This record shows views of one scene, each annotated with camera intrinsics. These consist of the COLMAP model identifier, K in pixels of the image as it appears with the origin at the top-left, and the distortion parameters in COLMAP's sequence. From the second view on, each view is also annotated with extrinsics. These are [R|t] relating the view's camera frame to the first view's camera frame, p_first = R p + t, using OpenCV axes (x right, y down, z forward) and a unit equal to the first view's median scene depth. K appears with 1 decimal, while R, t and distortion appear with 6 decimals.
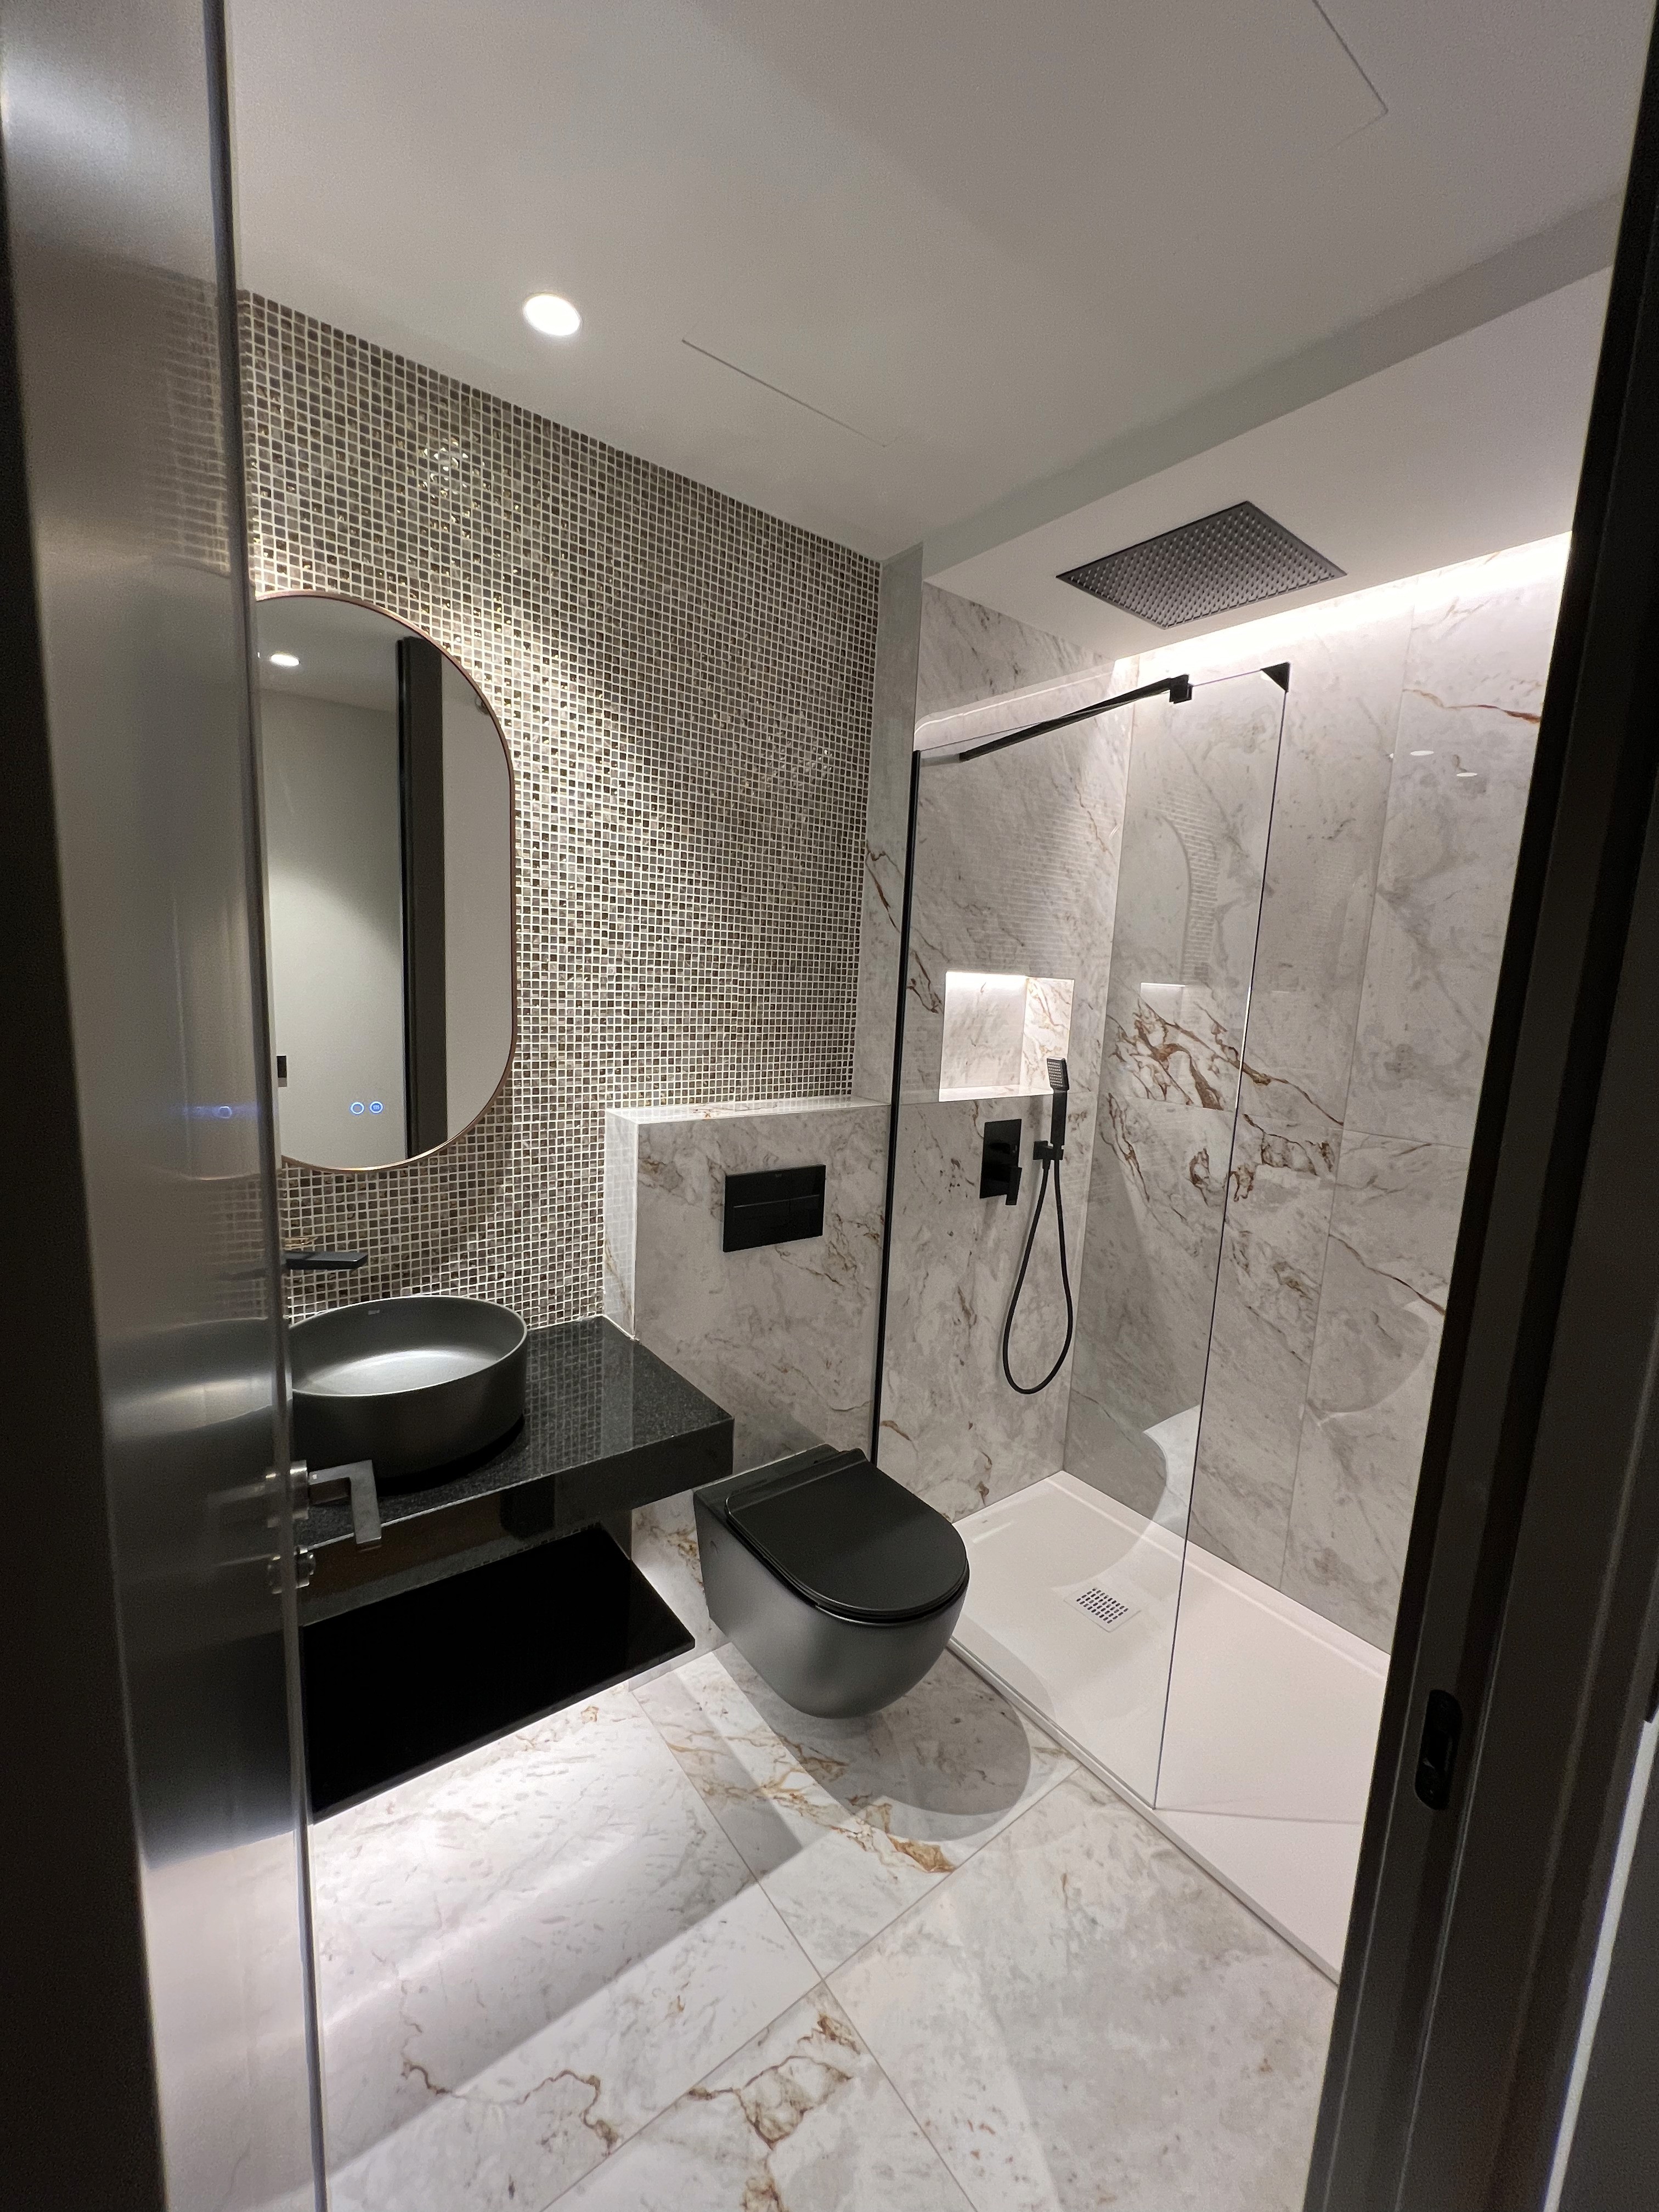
lens RADIAL K [[888.1, 0, 824.0], [0, 888.1, 1108.6], [0, 0, 1]] dist [0.000366, 0.000045]
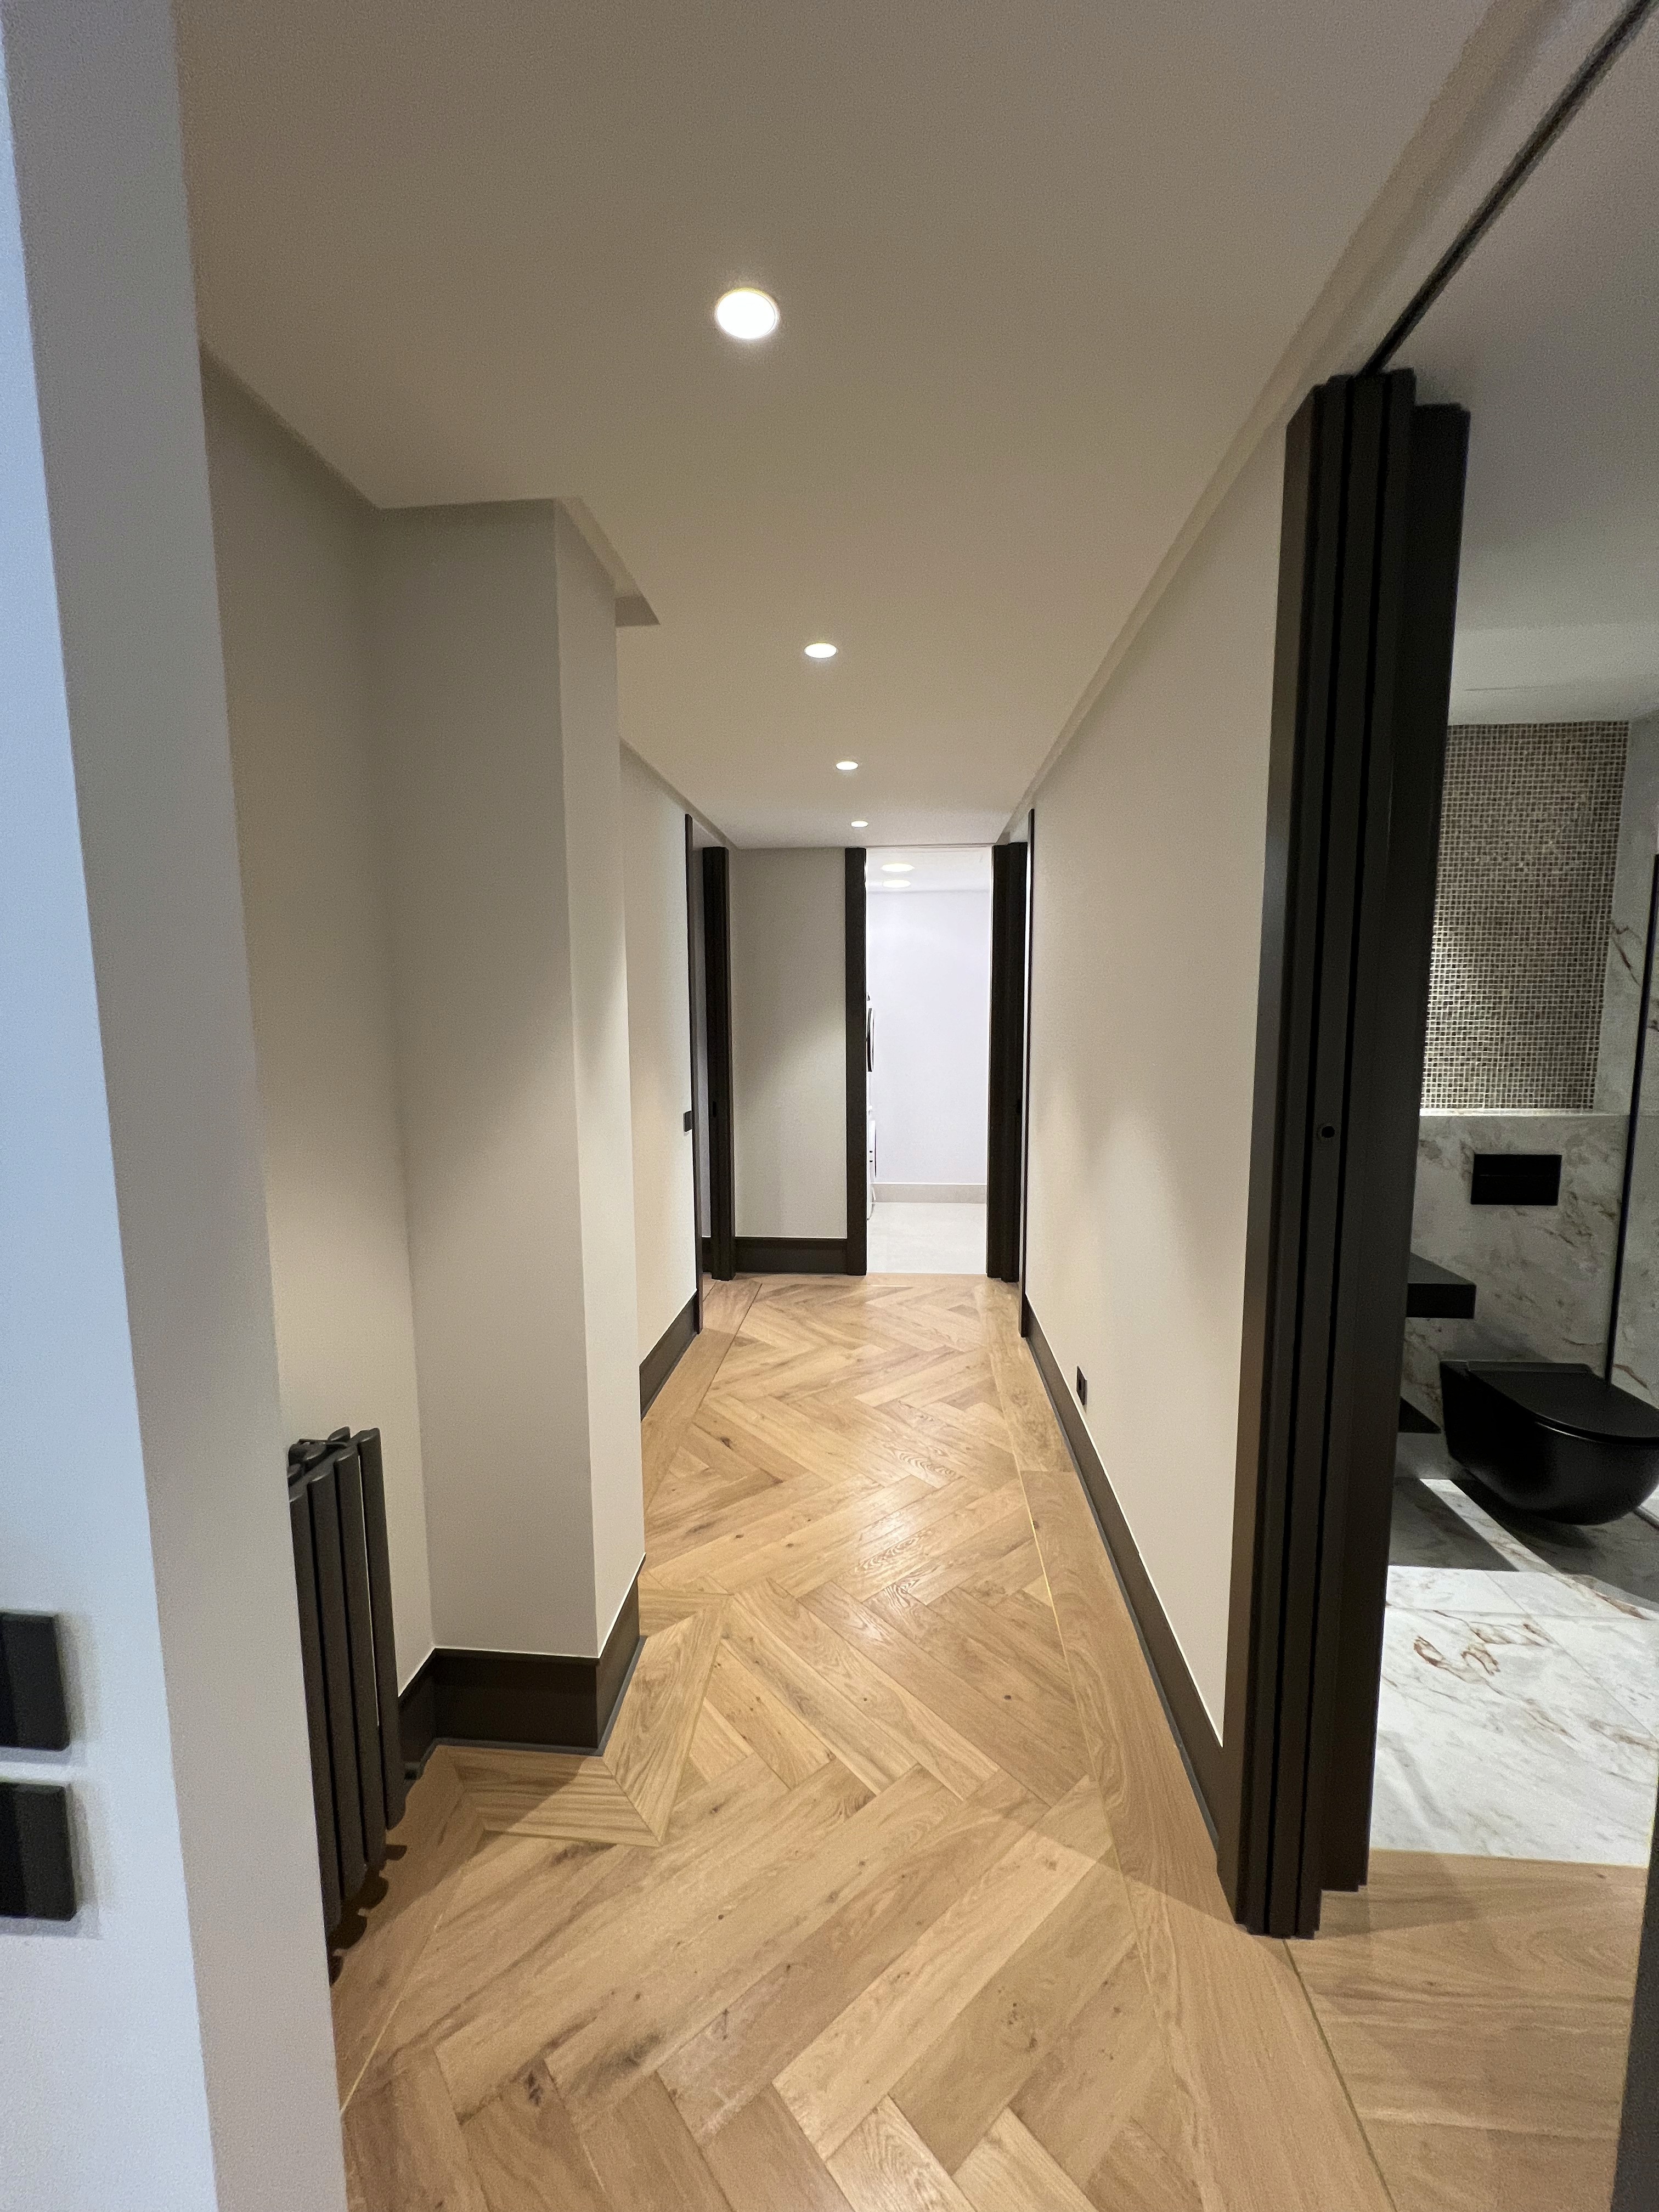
lens RADIAL K [[886.8, 0, 823.9], [0, 886.8, 1102.3], [0, 0, 1]] dist [-0.001600, -0.000212]
pose [[0.736902, 0.023561, -0.675589, 0.085103], [-0.063026, 0.997434, -0.033961, 0.100601], [0.673055, 0.067606, 0.736496, -0.814893]]
